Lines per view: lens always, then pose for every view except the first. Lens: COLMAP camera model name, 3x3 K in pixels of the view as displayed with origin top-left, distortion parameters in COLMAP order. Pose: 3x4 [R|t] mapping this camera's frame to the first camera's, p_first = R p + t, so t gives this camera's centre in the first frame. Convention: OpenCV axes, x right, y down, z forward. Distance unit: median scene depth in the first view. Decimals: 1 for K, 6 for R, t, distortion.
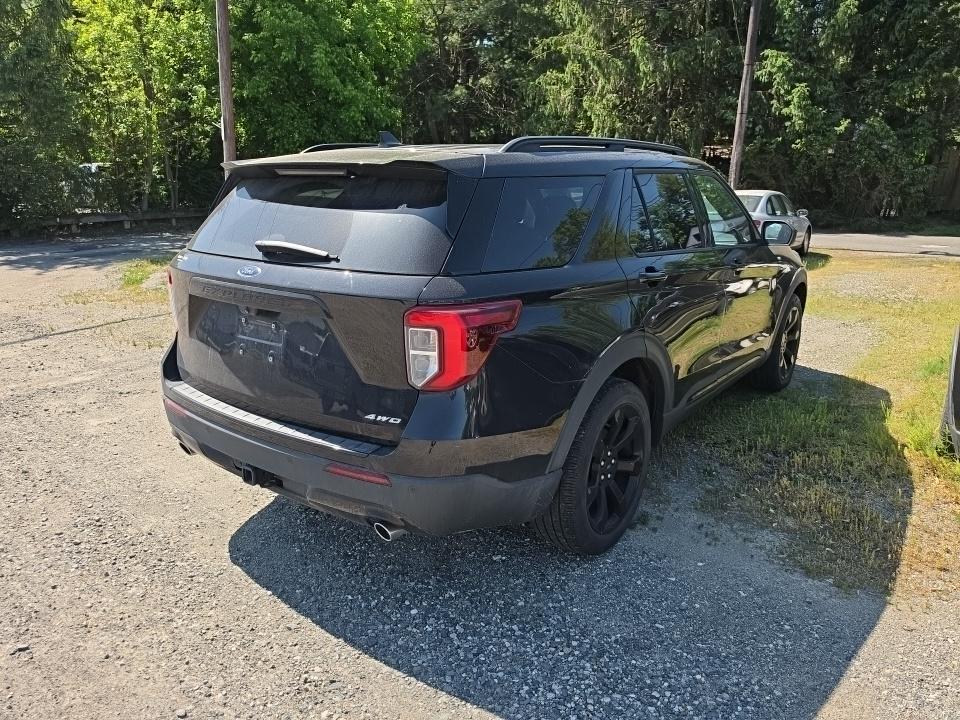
lens RADIAL K [[675.3, 0, 480.0], [0, 675.3, 360.0], [0, 0, 1]] dist [0.044478, -0.085886]
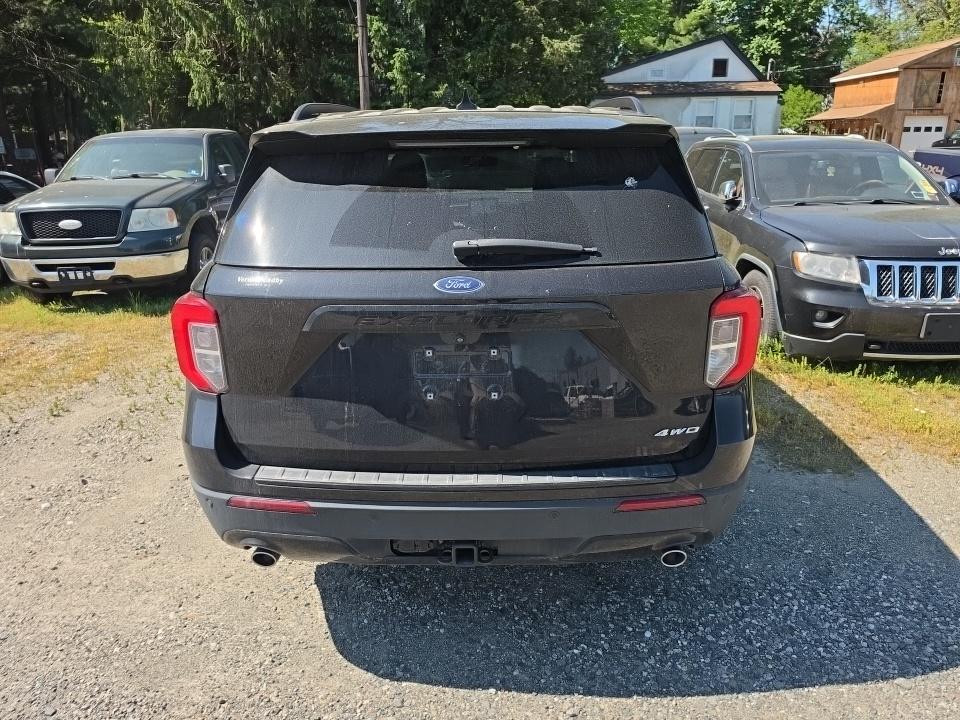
lens RADIAL K [[680.7, 0, 480.0], [0, 680.7, 360.0], [0, 0, 1]] dist [-0.007595, 0.000798]
pose [[0.808810, -0.197816, 0.553801, -0.620530], [0.169901, 0.980170, 0.101979, -0.102496], [-0.562993, 0.011610, 0.826380, 0.327746]]
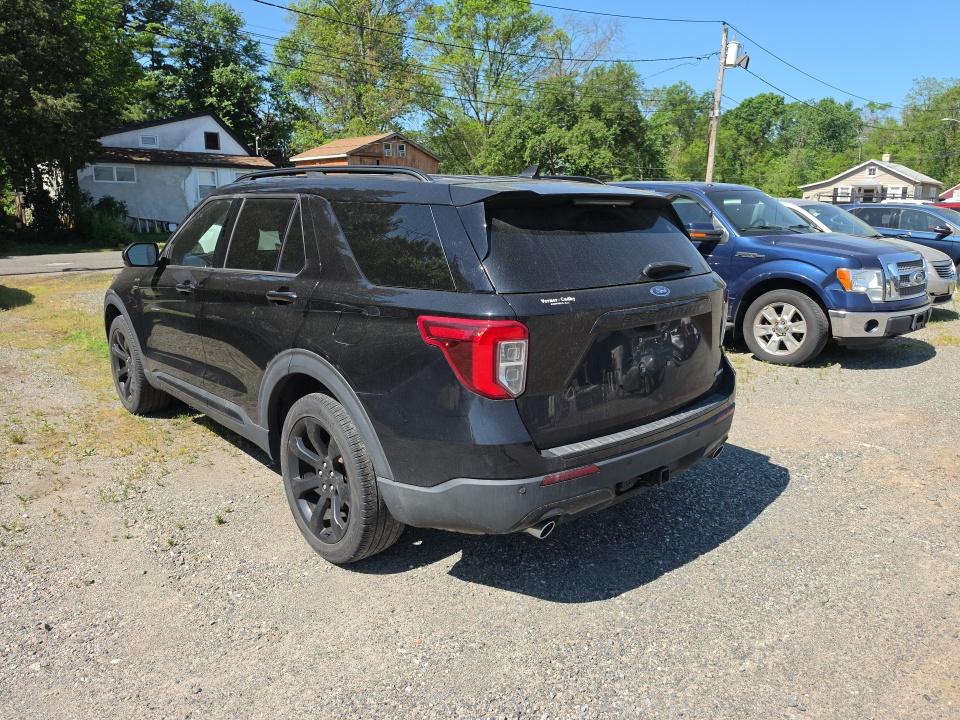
lens RADIAL K [[690.3, 0, 480.0], [0, 690.3, 360.0], [0, 0, 1]] dist [0.005705, -0.026298]
pose [[0.165464, -0.213128, 0.962911, -1.263901], [0.243640, 0.954940, 0.169498, -0.240119], [-0.955647, 0.206558, 0.209935, 0.896566]]
